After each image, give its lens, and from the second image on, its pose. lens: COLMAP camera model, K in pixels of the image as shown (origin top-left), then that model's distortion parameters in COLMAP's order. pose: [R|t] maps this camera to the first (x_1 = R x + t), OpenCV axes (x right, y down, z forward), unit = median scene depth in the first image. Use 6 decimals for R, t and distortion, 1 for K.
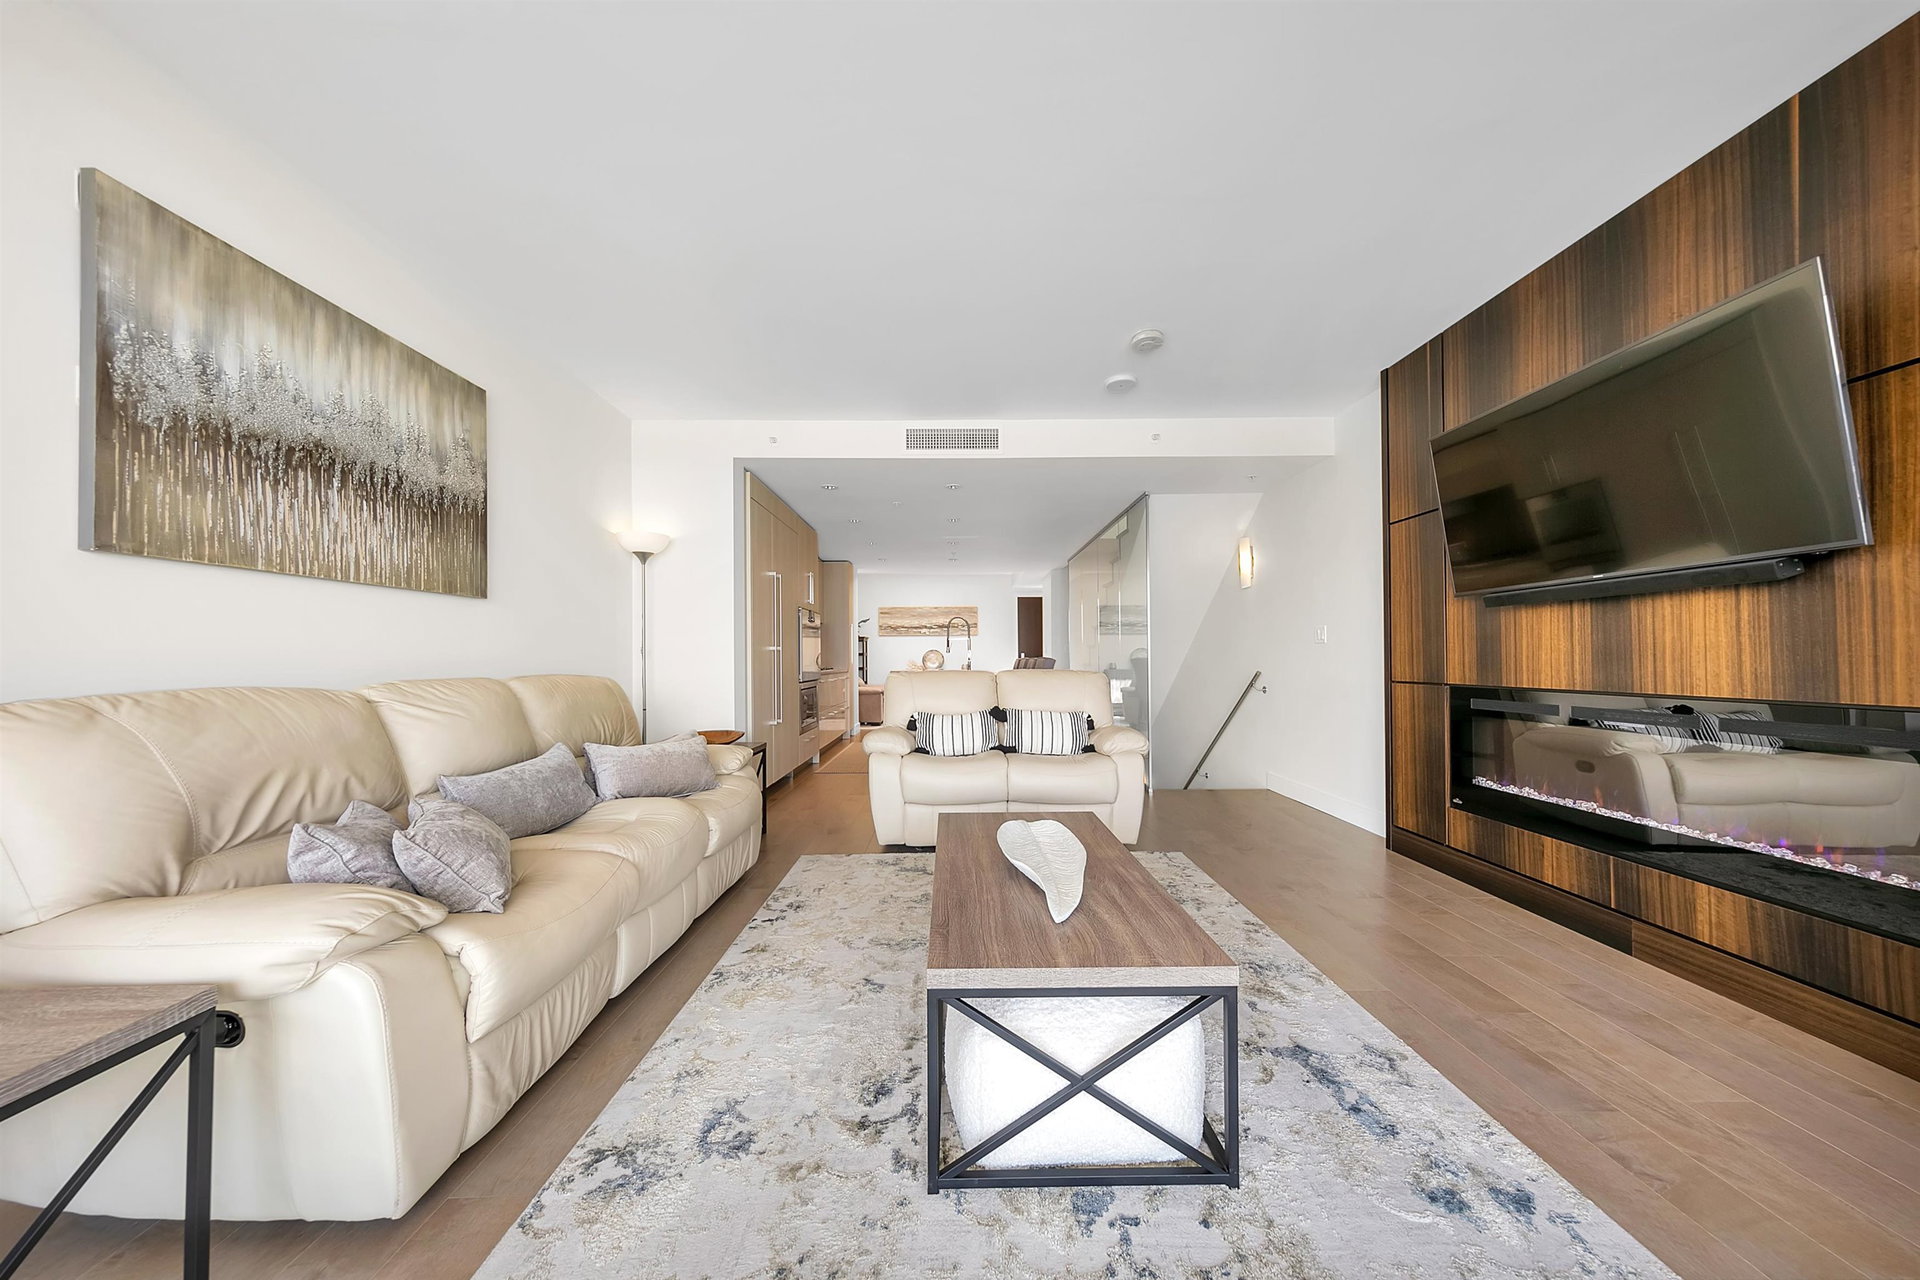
lens RADIAL K [[606.4, 0, 950.7], [0, 606.4, 655.7], [0, 0, 1]] dist [0.001218, 0.000018]
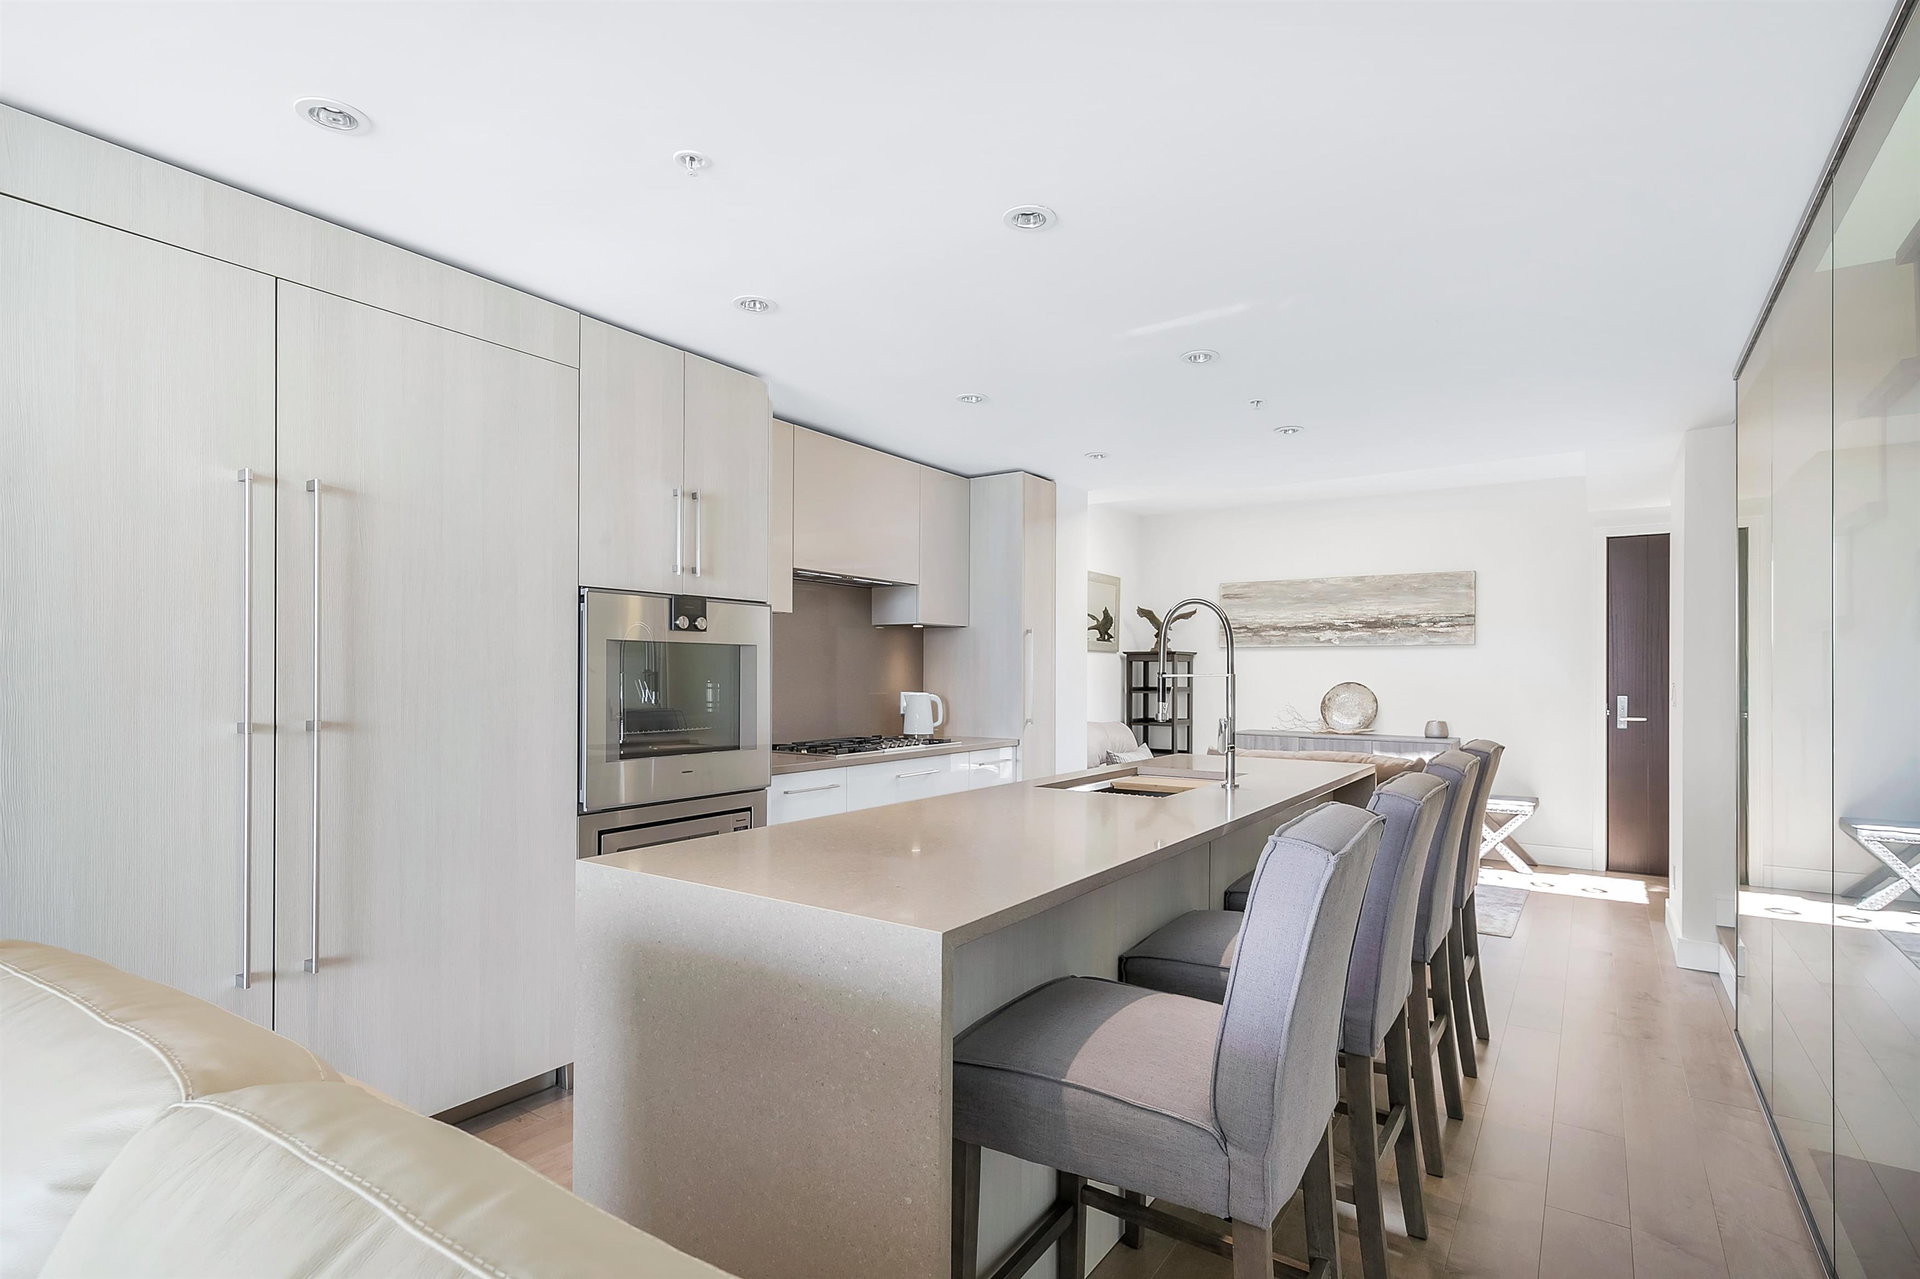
lens RADIAL K [[960.8, 0, 963.6], [0, 960.8, 669.6], [0, 0, 1]] dist [0.000581, 0.000023]
pose [[0.837672, 0.008123, -0.546113, 0.460110], [-0.008008, 0.999965, 0.002590, -0.077476], [0.546115, 0.002204, 0.837707, 1.392933]]
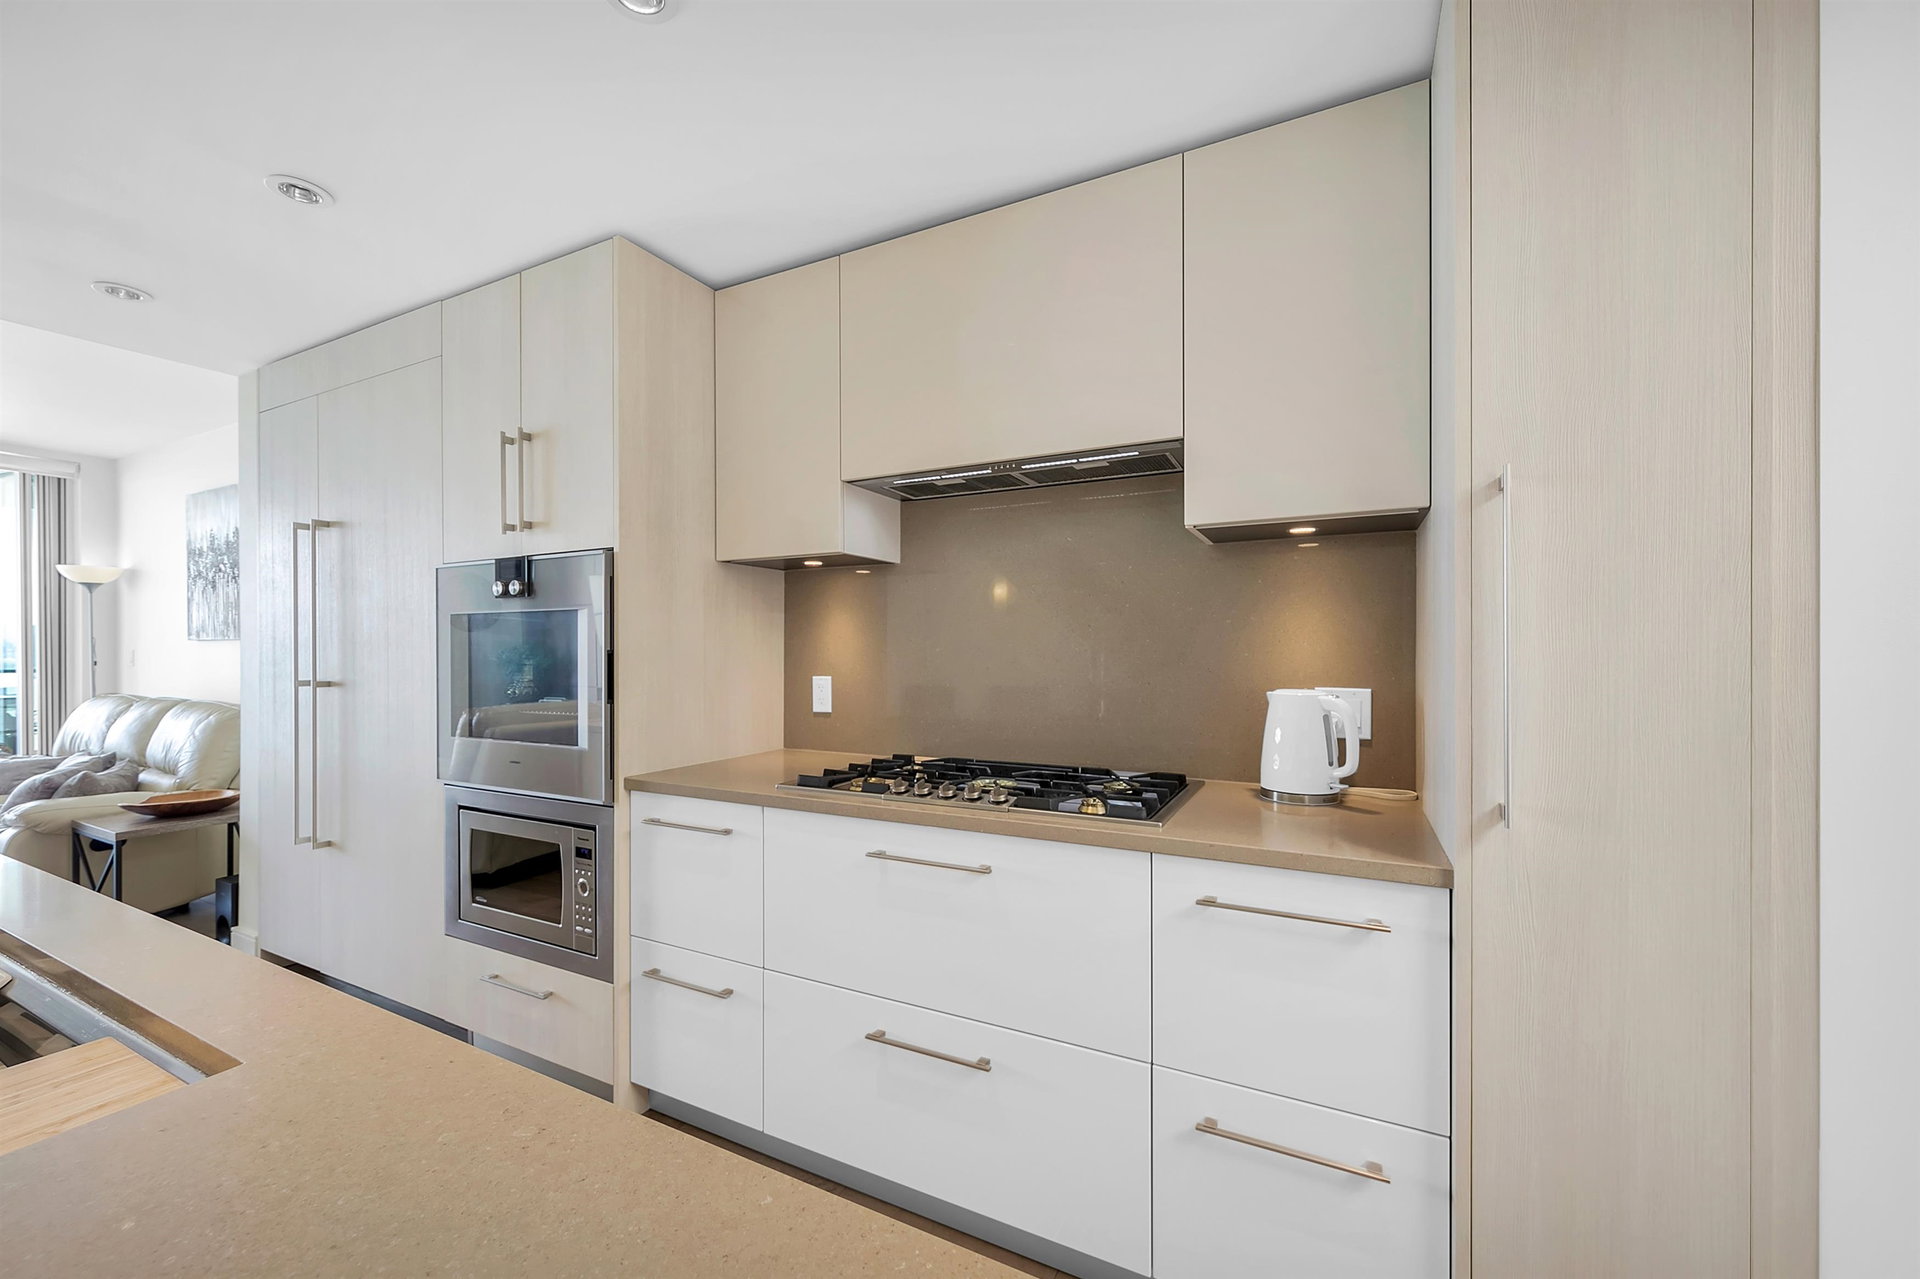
lens RADIAL K [[756.7, 0, 950.3], [0, 756.7, 656.8], [0, 0, 1]] dist [-0.000573, -0.000139]
pose [[-0.453237, 0.012672, -0.891300, 0.015386], [0.006467, 0.999919, 0.010928, -0.062477], [0.891366, -0.000811, -0.453283, 3.036236]]
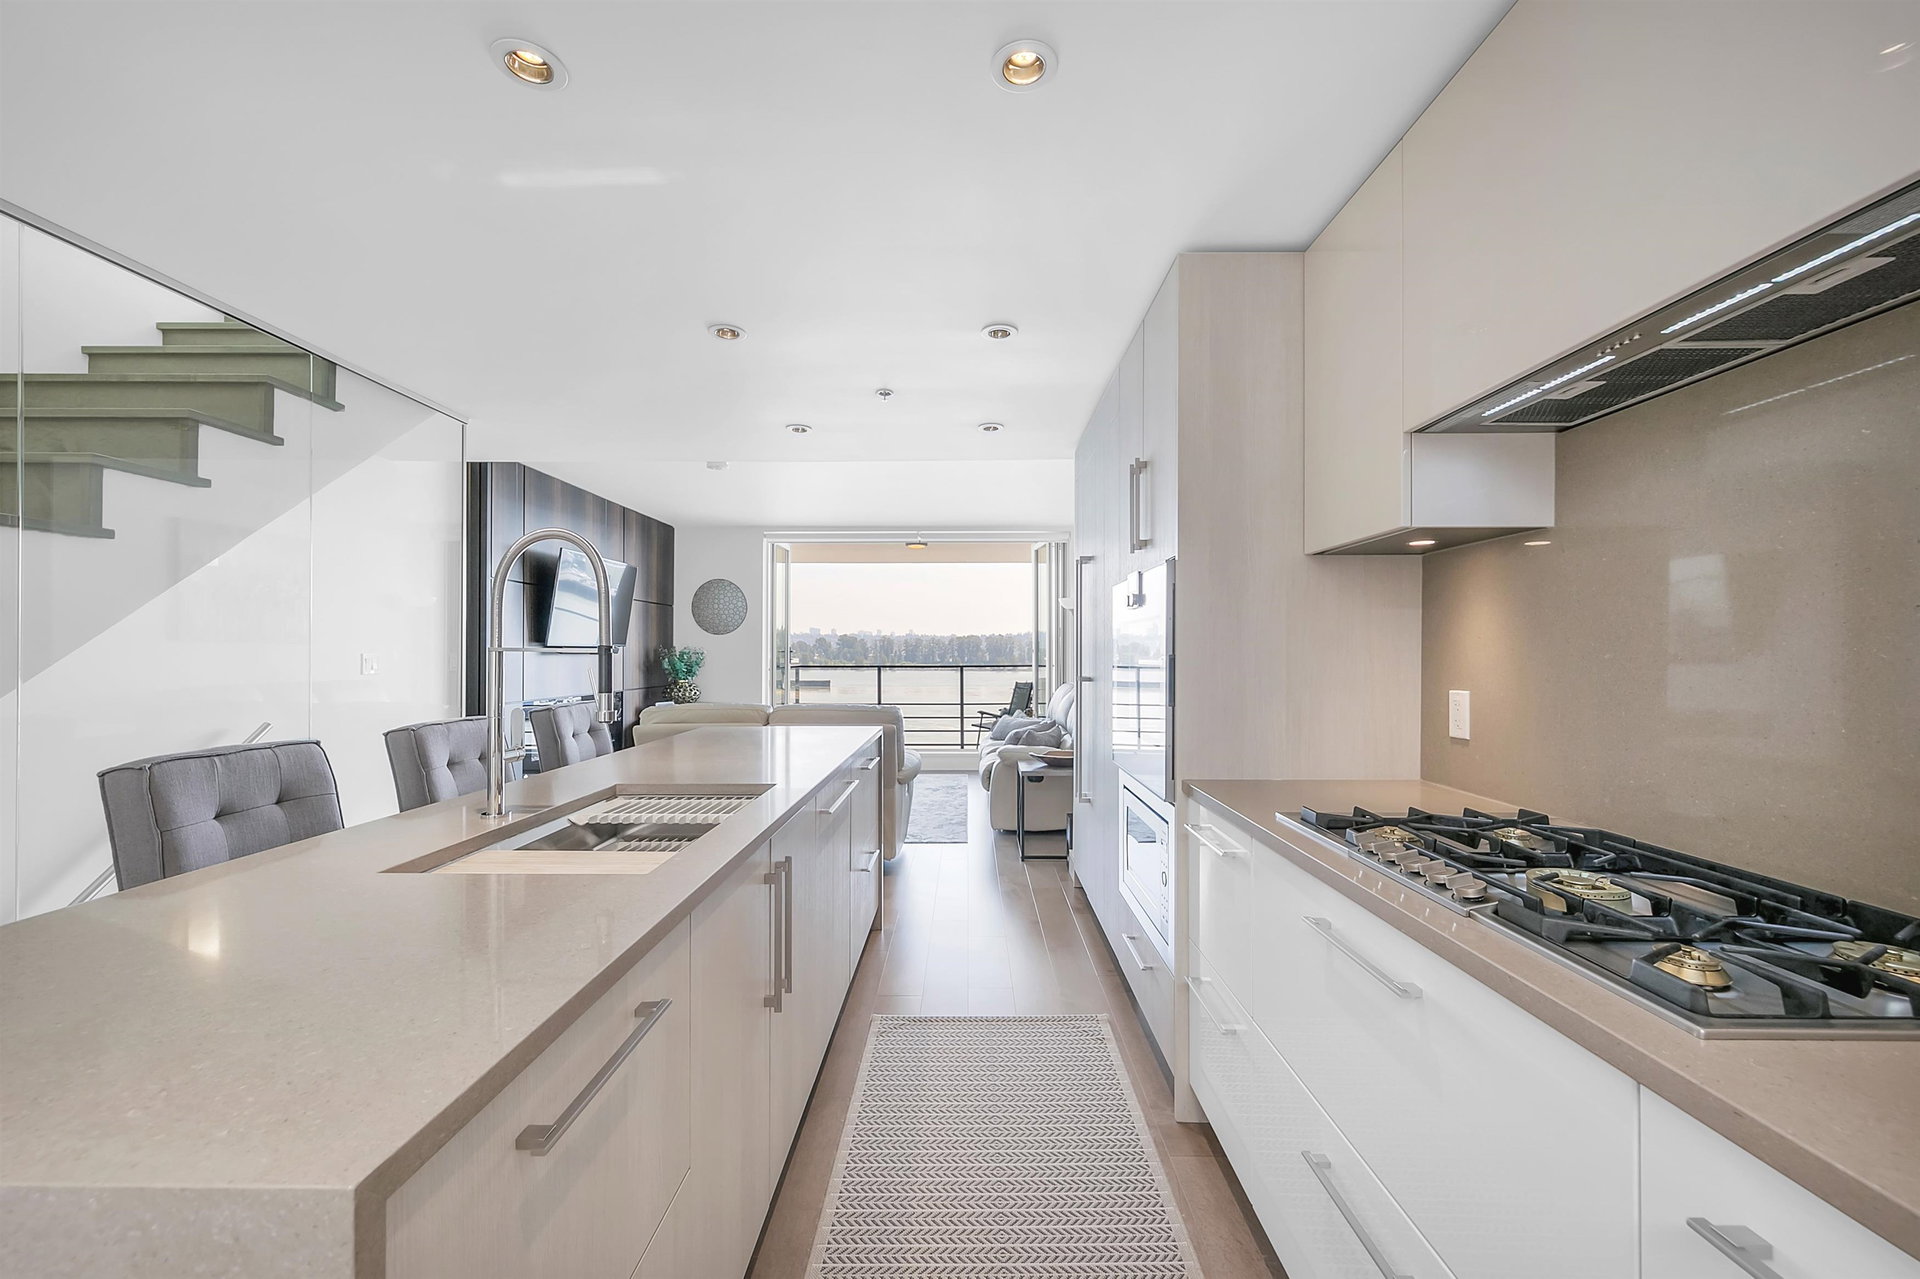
lens RADIAL K [[756.7, 0, 950.3], [0, 756.7, 656.8], [0, 0, 1]] dist [-0.000573, -0.000139]
pose [[-0.999846, 0.003959, 0.017121, -0.296612], [0.003988, 0.999991, 0.001644, -0.063920], [-0.017114, 0.001713, -0.999852, 3.184904]]
